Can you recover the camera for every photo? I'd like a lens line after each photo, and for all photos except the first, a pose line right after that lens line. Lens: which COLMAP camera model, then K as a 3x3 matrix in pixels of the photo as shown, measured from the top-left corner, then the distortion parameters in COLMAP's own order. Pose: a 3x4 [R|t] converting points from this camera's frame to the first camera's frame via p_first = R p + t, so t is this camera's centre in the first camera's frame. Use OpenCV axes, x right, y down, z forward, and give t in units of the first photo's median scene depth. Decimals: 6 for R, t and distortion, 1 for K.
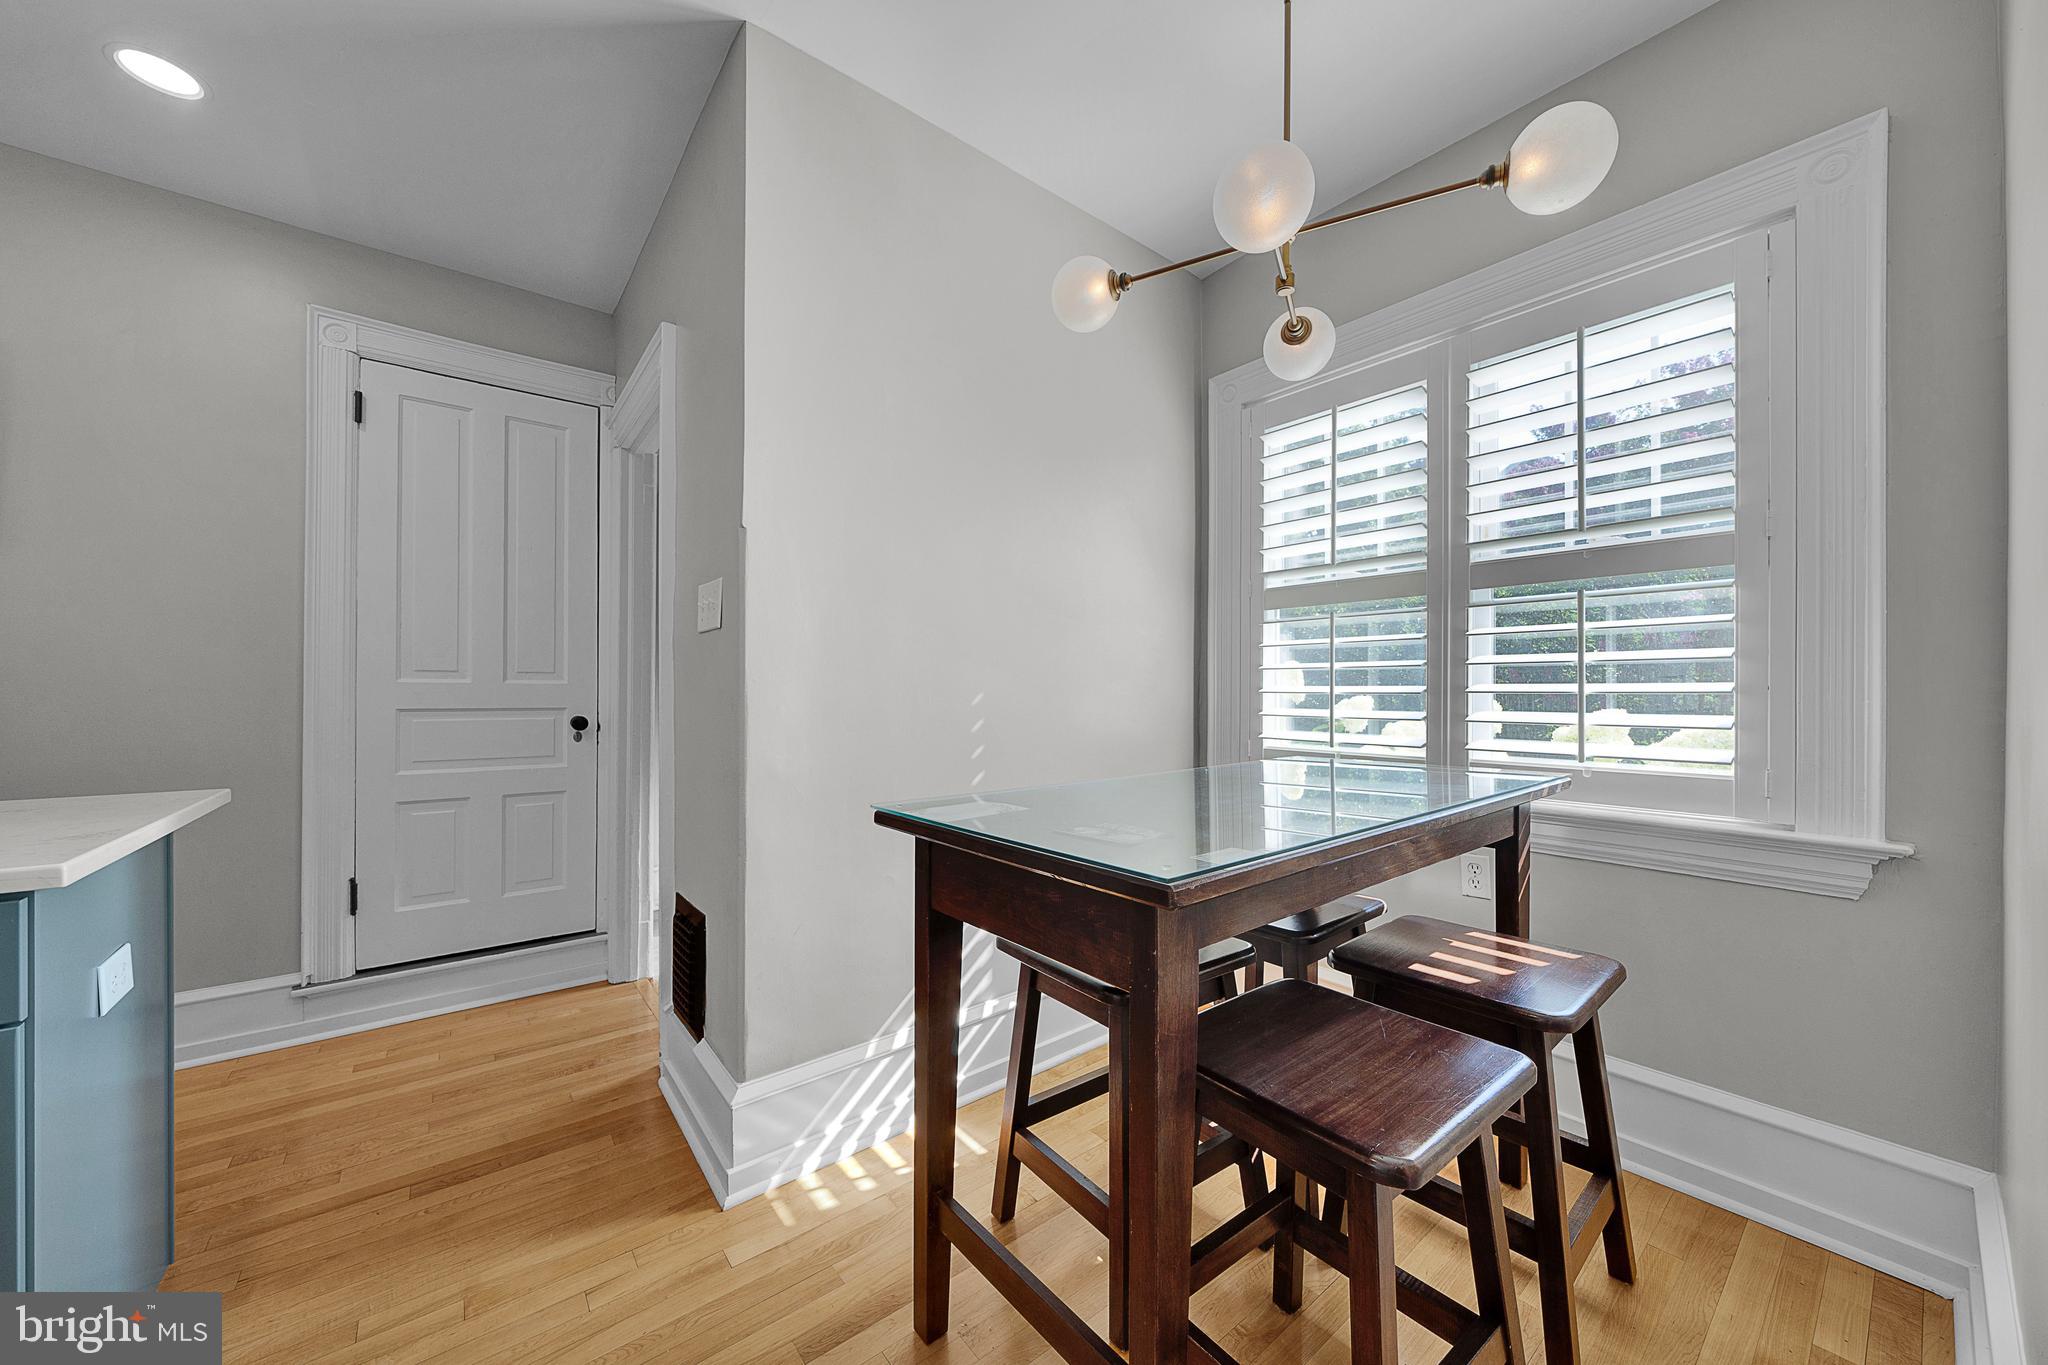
lens RADIAL K [[707.6, 0, 963.1], [0, 707.6, 683.5], [0, 0, 1]] dist [-0.007989, -0.000046]
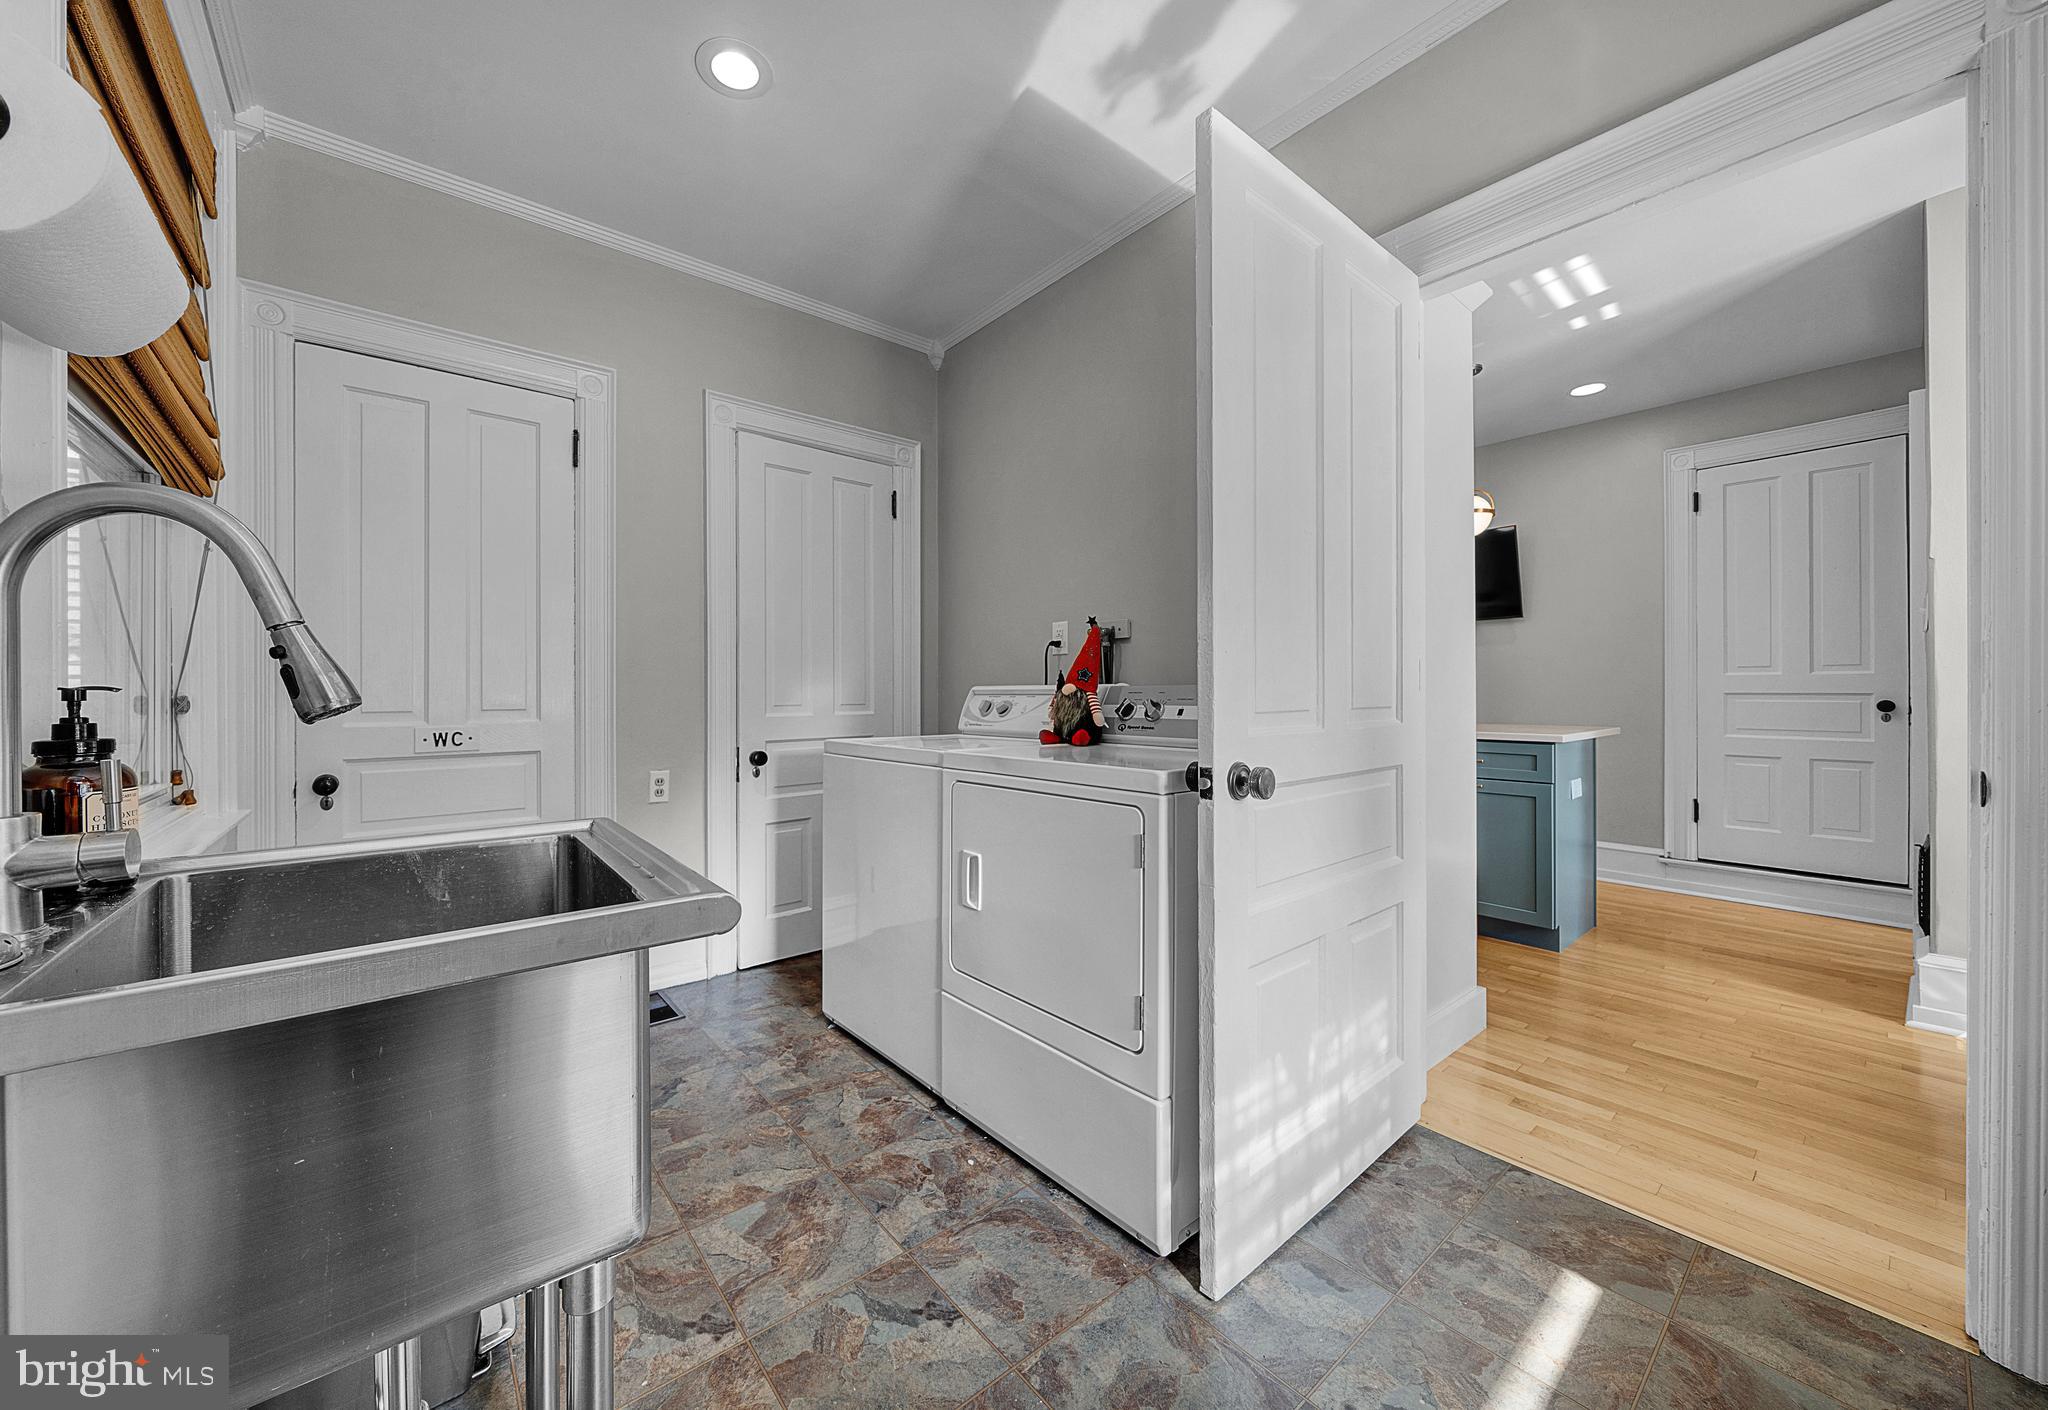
lens RADIAL K [[760.2, 0, 1024.0], [0, 760.2, 705.0], [0, 0, 1]] dist [-0.001038, -0.000111]
pose [[0.064078, 0.013378, -0.997855, 0.758108], [0.019440, 0.999704, 0.014651, 0.008602], [0.997756, -0.020338, 0.063799, -0.630976]]
